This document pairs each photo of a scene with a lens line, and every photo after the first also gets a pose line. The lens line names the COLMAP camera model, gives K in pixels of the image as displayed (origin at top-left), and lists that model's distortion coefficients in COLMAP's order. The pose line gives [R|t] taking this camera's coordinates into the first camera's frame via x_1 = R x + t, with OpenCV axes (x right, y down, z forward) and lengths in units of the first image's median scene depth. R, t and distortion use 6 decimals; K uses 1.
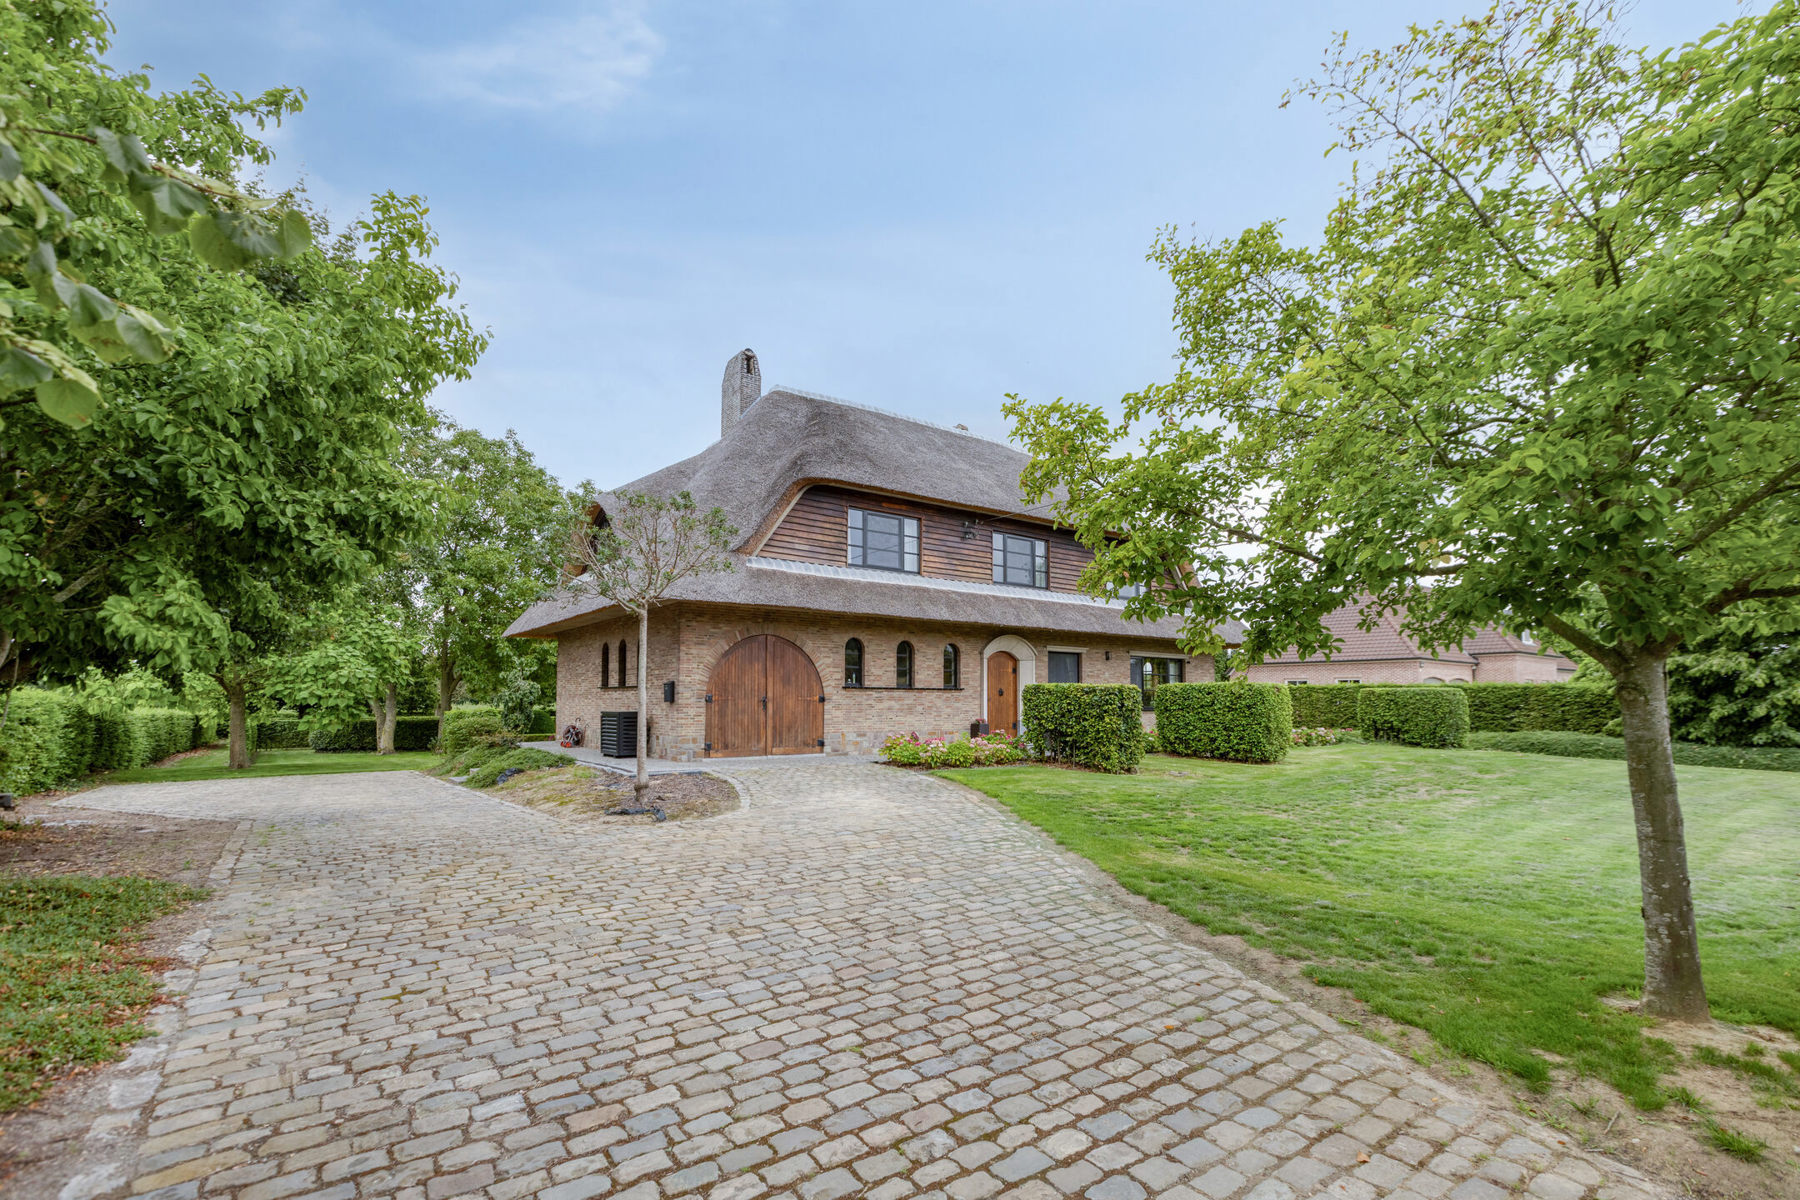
lens RADIAL K [[877.5, 0, 900.0], [0, 877.5, 600.0], [0, 0, 1]] dist [0.000494, -0.000127]
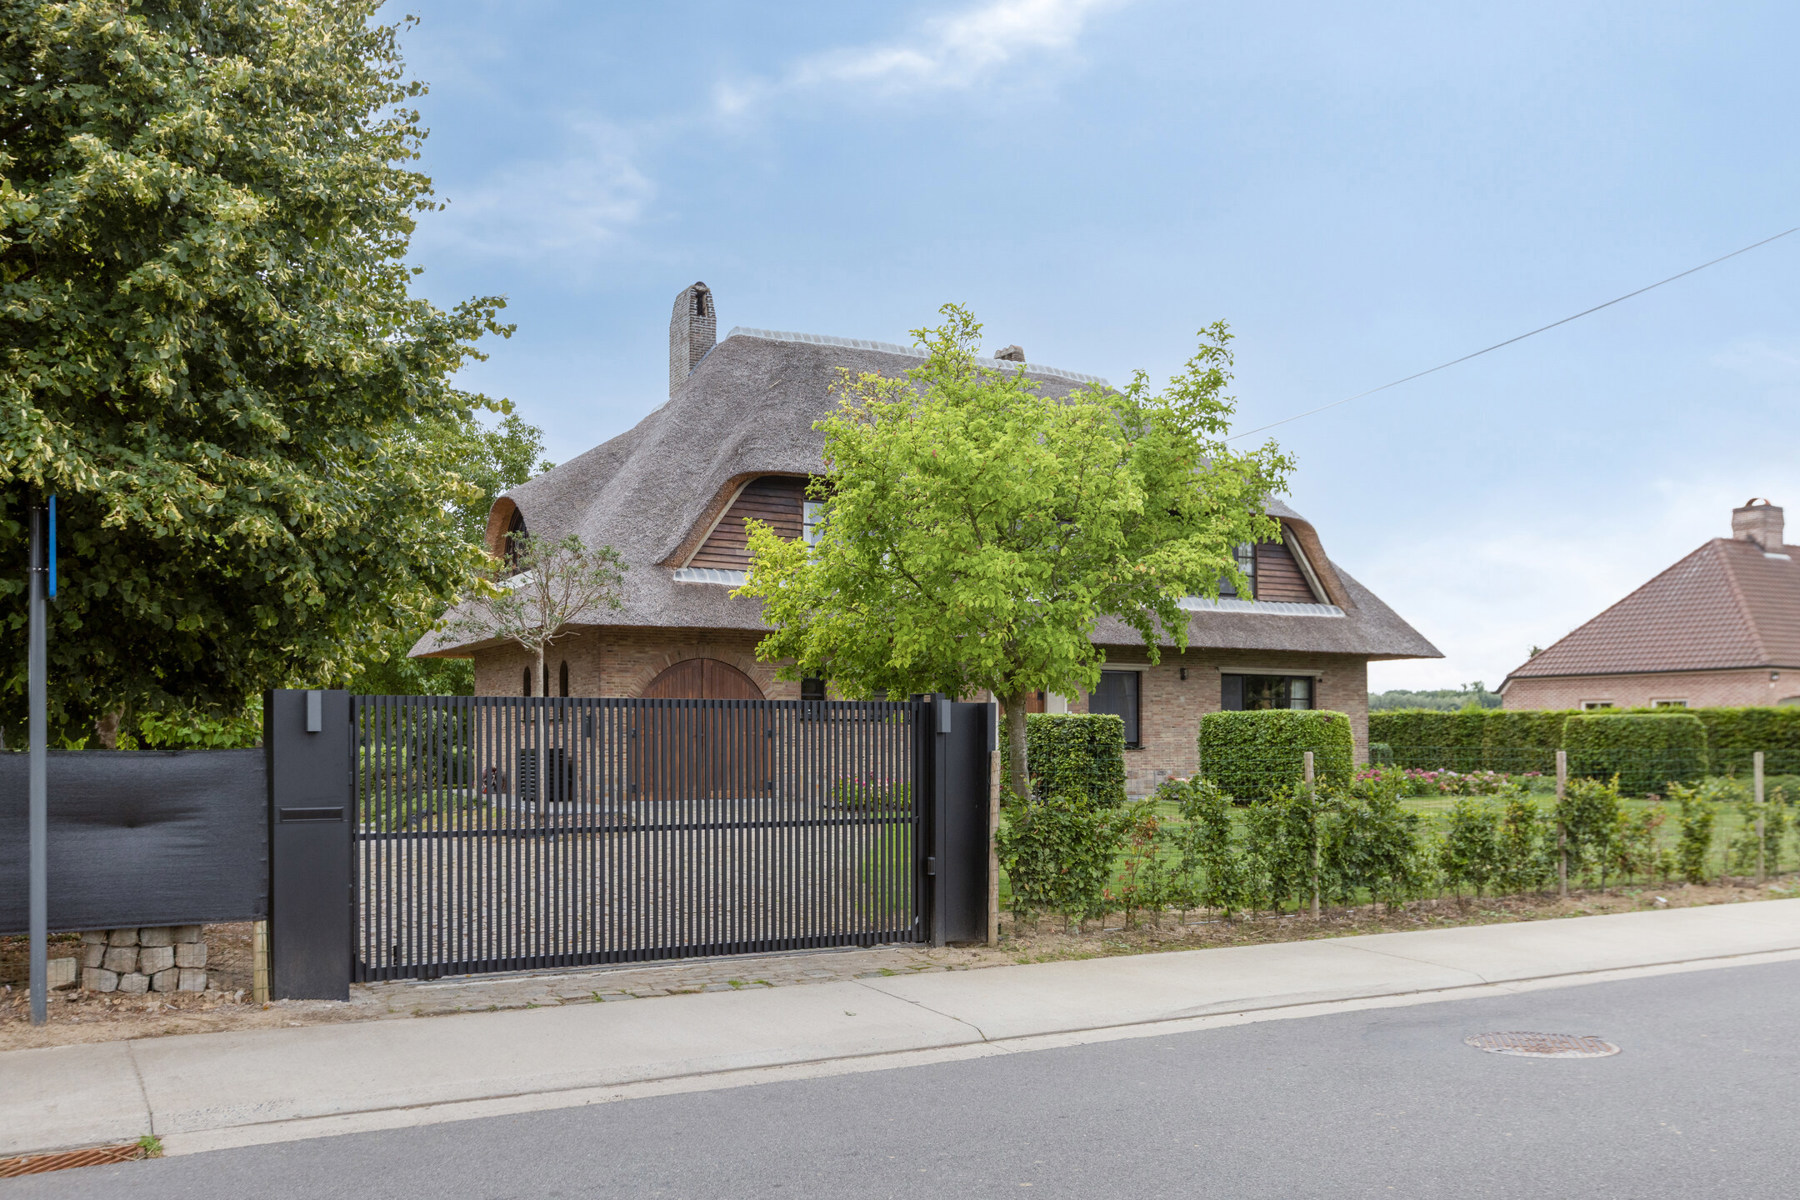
lens RADIAL K [[1607.6, 0, 900.0], [0, 1607.6, 600.0], [0, 0, 1]] dist [-0.008942, 0.001040]
pose [[0.992570, -0.013894, -0.120881, 0.219602], [0.017301, 0.999481, 0.027181, -0.054261], [0.120440, -0.029070, 0.992295, -0.505954]]
